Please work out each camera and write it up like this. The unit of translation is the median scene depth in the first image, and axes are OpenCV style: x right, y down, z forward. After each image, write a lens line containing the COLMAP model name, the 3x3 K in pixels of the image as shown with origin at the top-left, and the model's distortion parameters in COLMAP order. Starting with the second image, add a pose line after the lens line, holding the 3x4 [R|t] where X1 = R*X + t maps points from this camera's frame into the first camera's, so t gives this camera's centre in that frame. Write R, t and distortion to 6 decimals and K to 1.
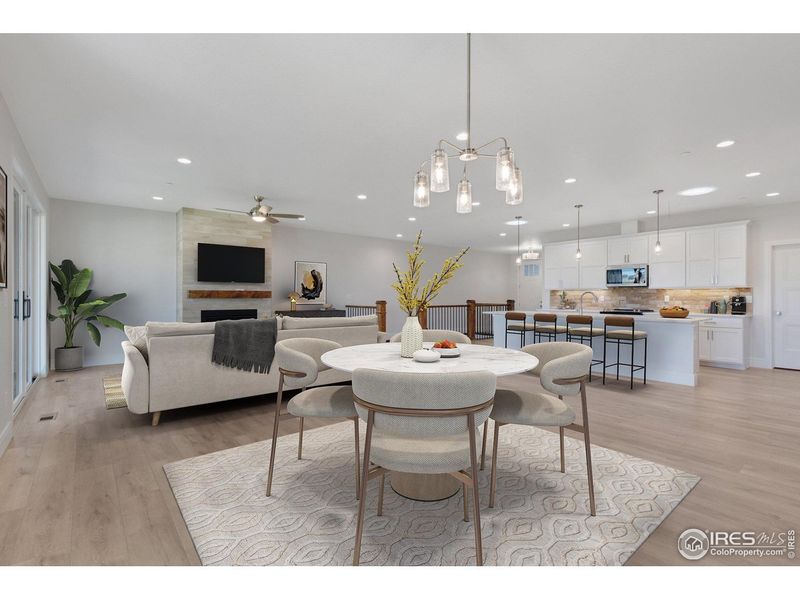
lens RADIAL K [[378.2, 0, 403.3], [0, 378.2, 295.0], [0, 0, 1]] dist [-0.001317, -0.000878]
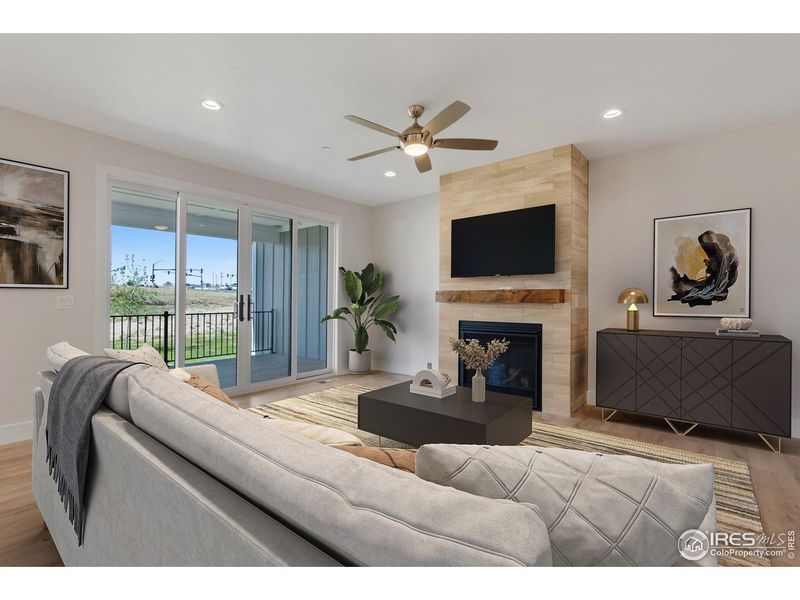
lens RADIAL K [[374.1, 0, 397.7], [0, 374.1, 298.2], [0, 0, 1]] dist [-0.001421, -0.000309]
pose [[0.189984, -0.002887, -0.981783, 0.097443], [0.008456, 0.999963, -0.001304, 0.000814], [0.981751, -0.008054, 0.190002, 0.744025]]
